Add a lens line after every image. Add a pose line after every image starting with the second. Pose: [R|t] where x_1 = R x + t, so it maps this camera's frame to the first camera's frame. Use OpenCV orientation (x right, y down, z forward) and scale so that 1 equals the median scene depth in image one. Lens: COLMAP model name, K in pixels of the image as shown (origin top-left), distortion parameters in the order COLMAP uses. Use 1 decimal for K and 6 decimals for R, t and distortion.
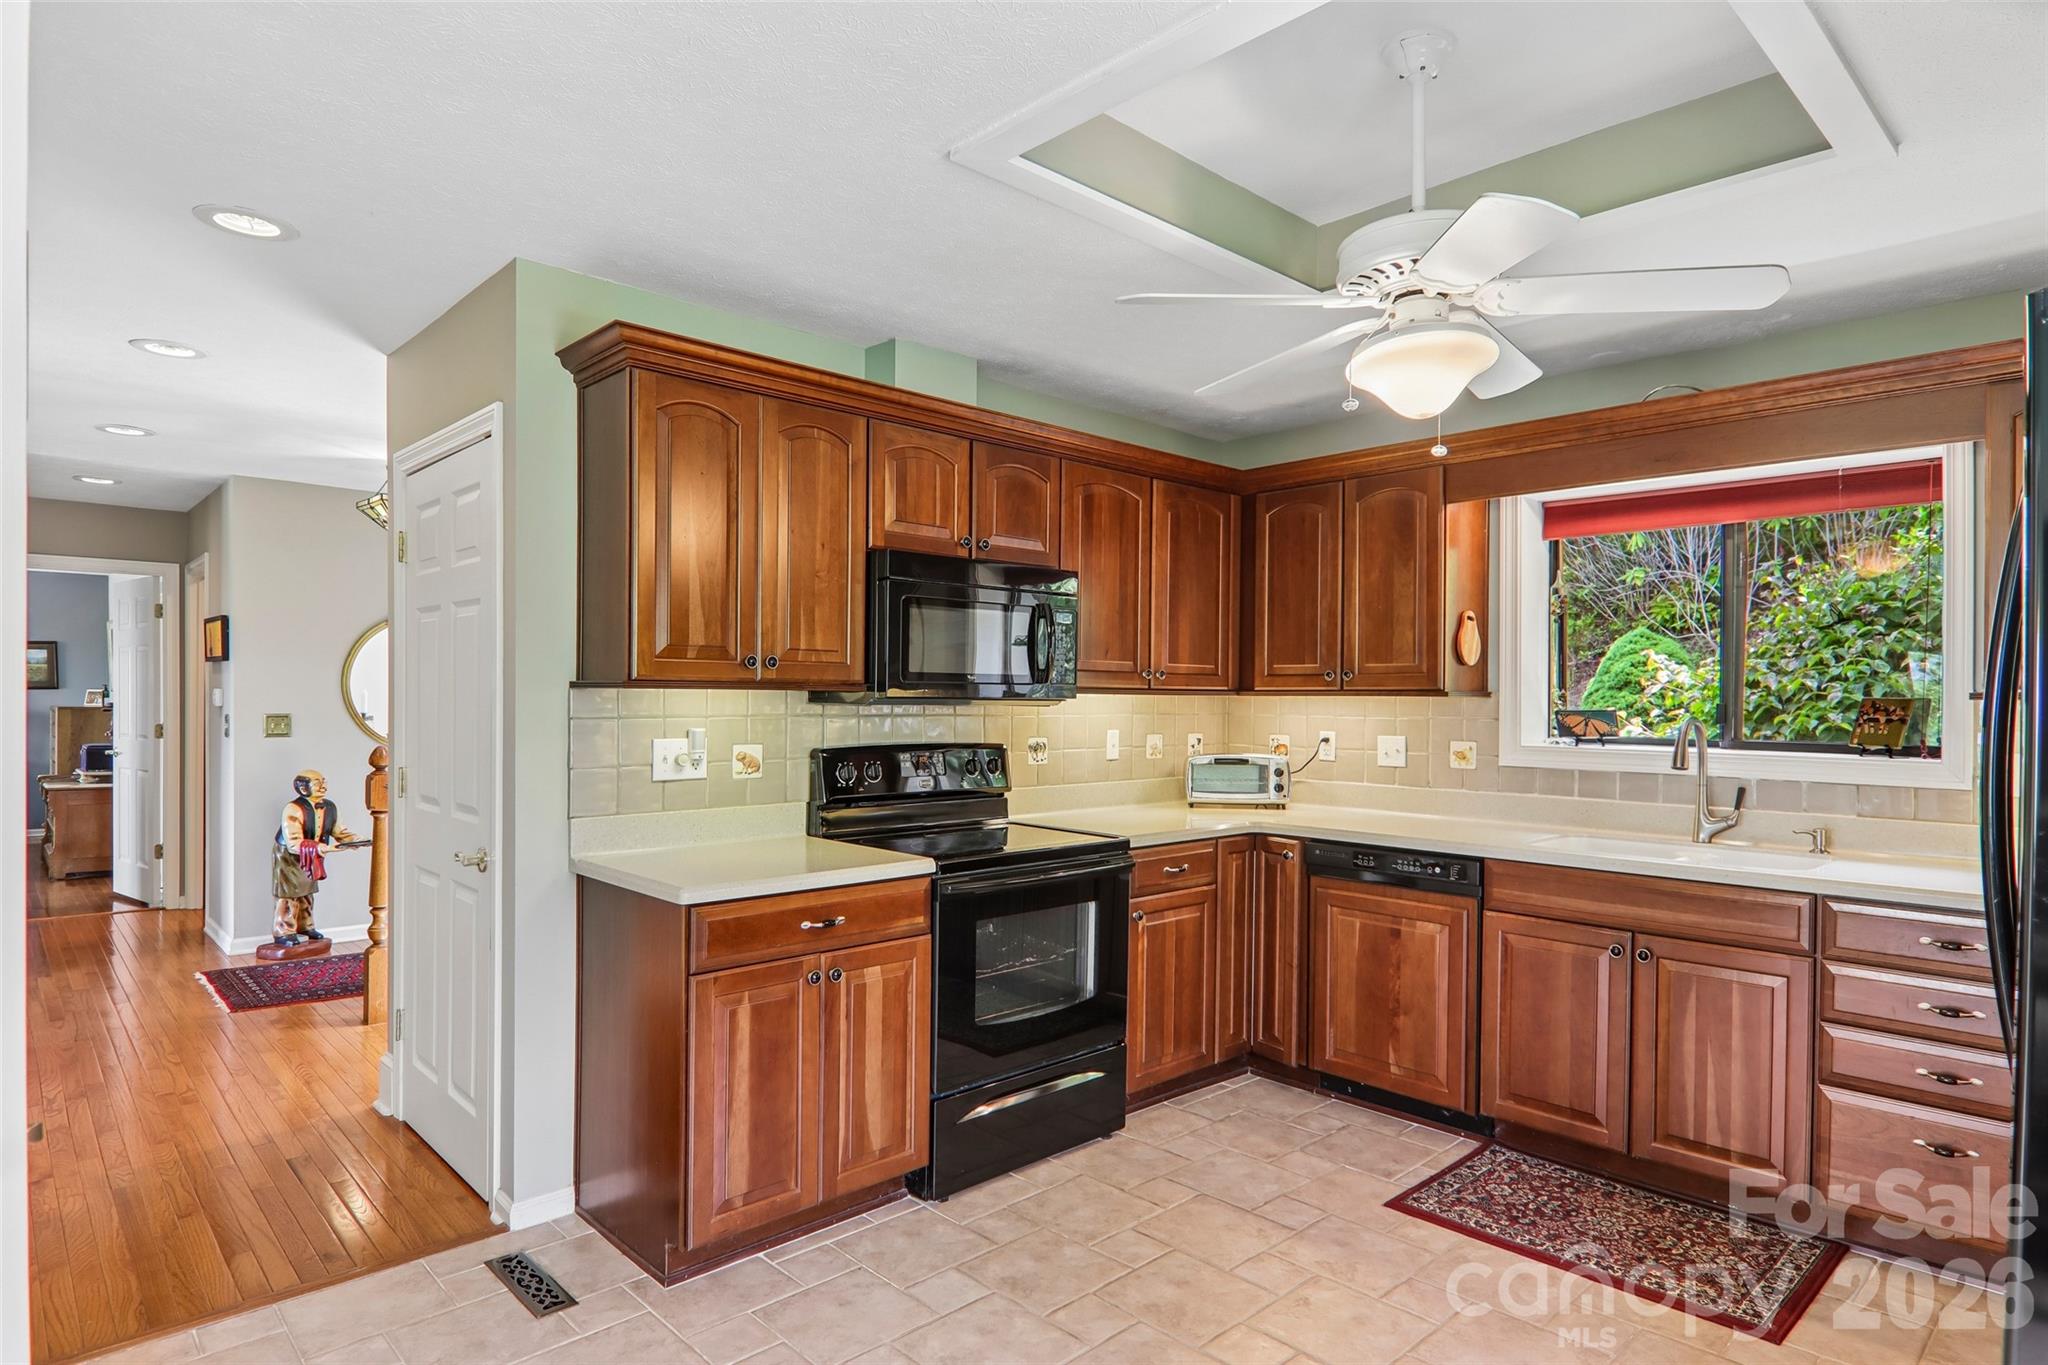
lens RADIAL K [[1173.3, 0, 1020.1], [0, 1173.3, 706.6], [0, 0, 1]] dist [0.003705, -0.022700]
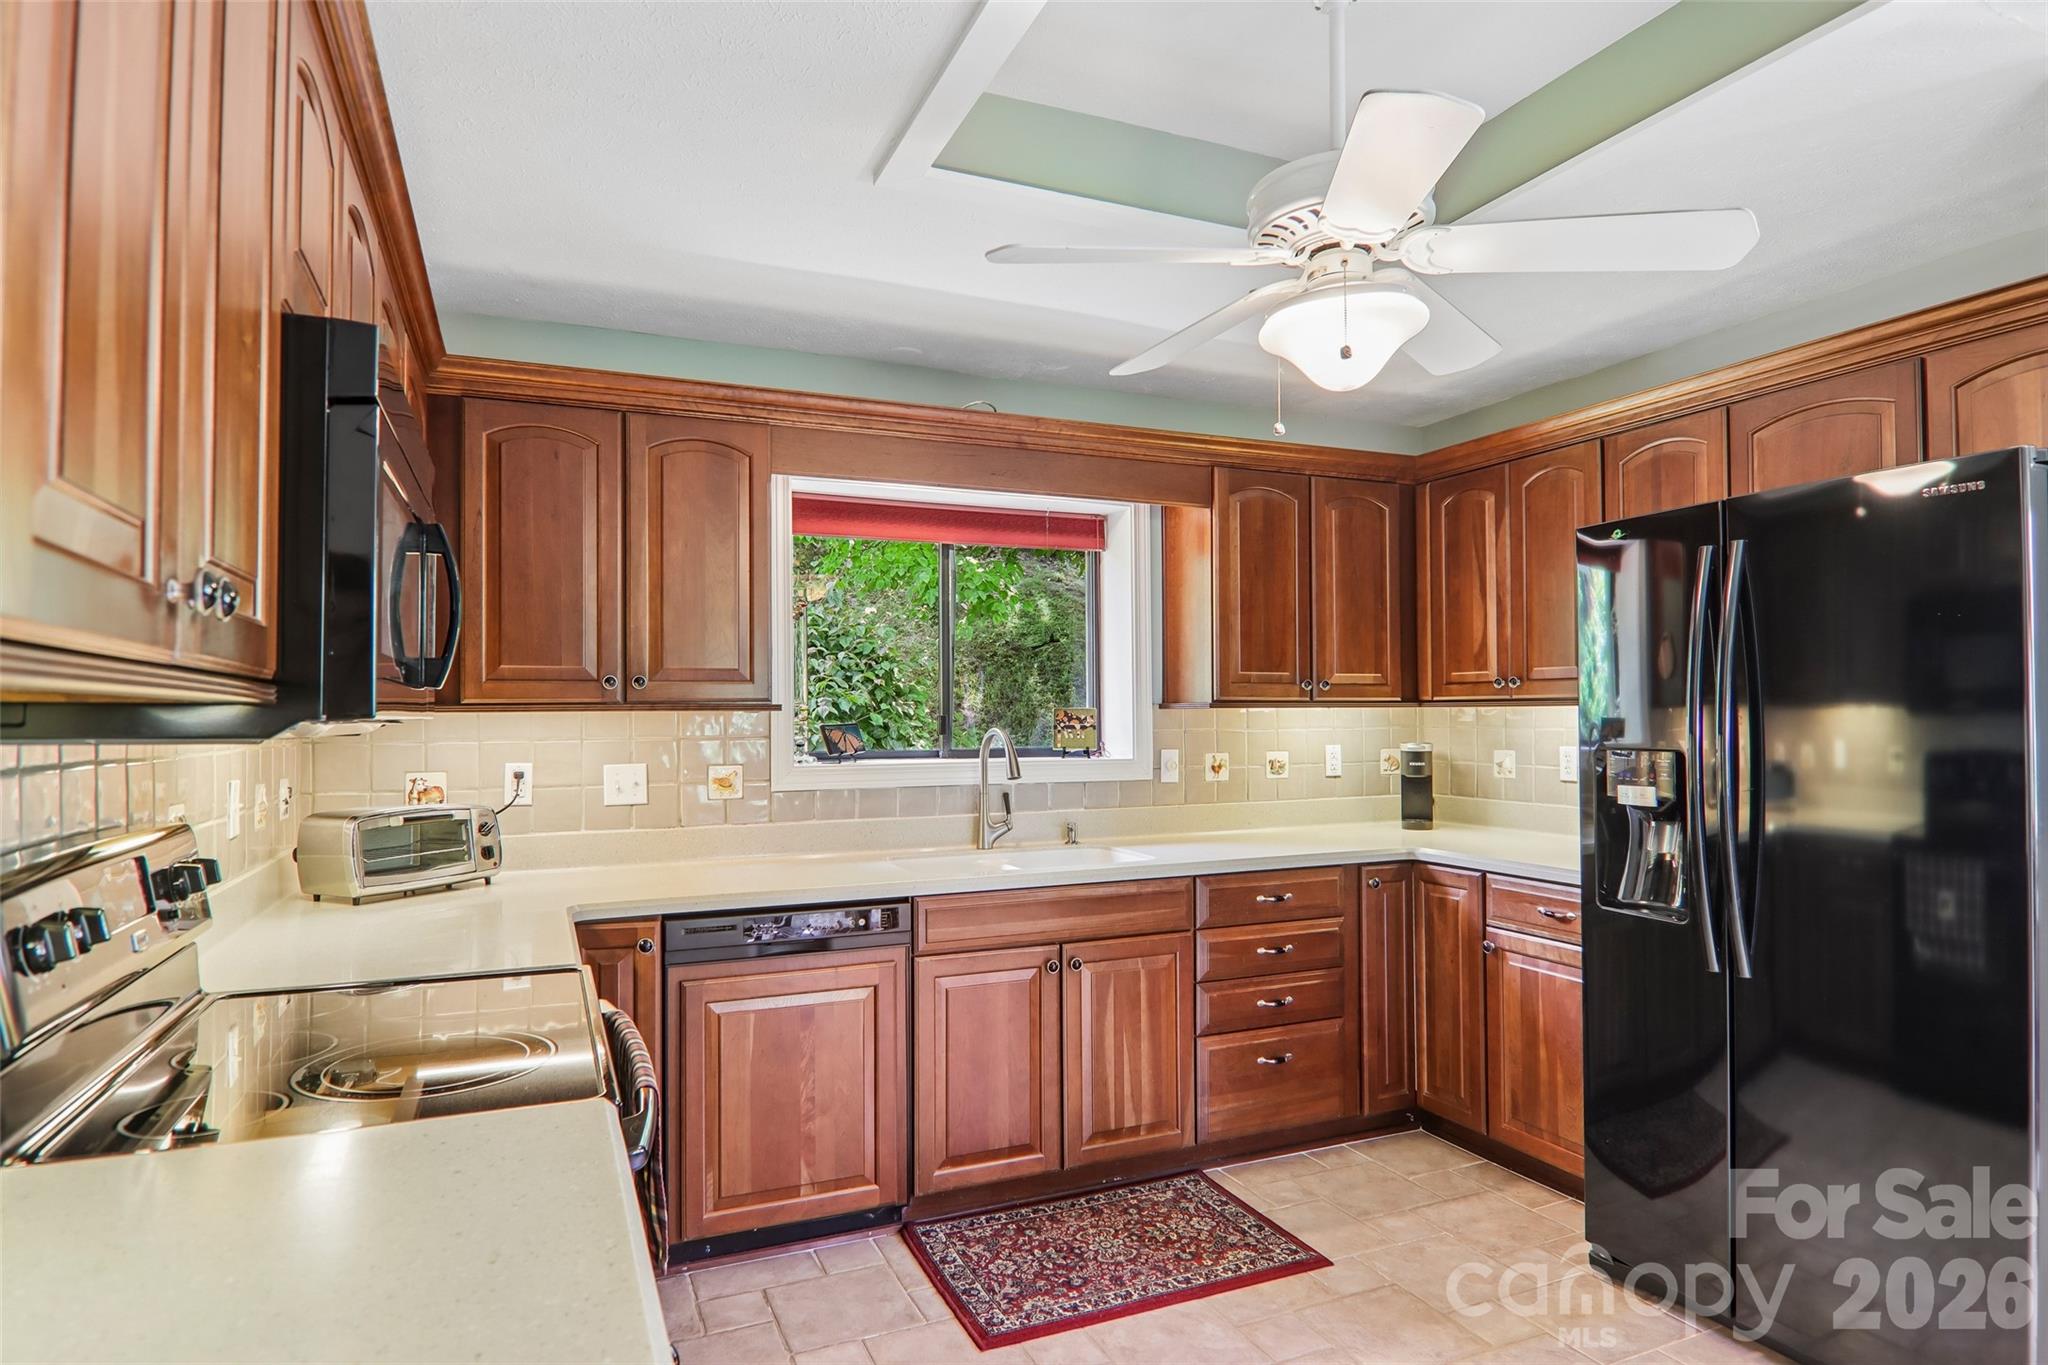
lens RADIAL K [[1166.3, 0, 1024.0], [0, 1166.3, 682.5], [0, 0, 1]] dist [-0.002193, -0.000245]
pose [[0.313006, 0.013581, 0.949654, -0.398065], [0.016583, 0.999667, -0.019762, -0.010739], [-0.949607, 0.021934, 0.312676, 0.650752]]
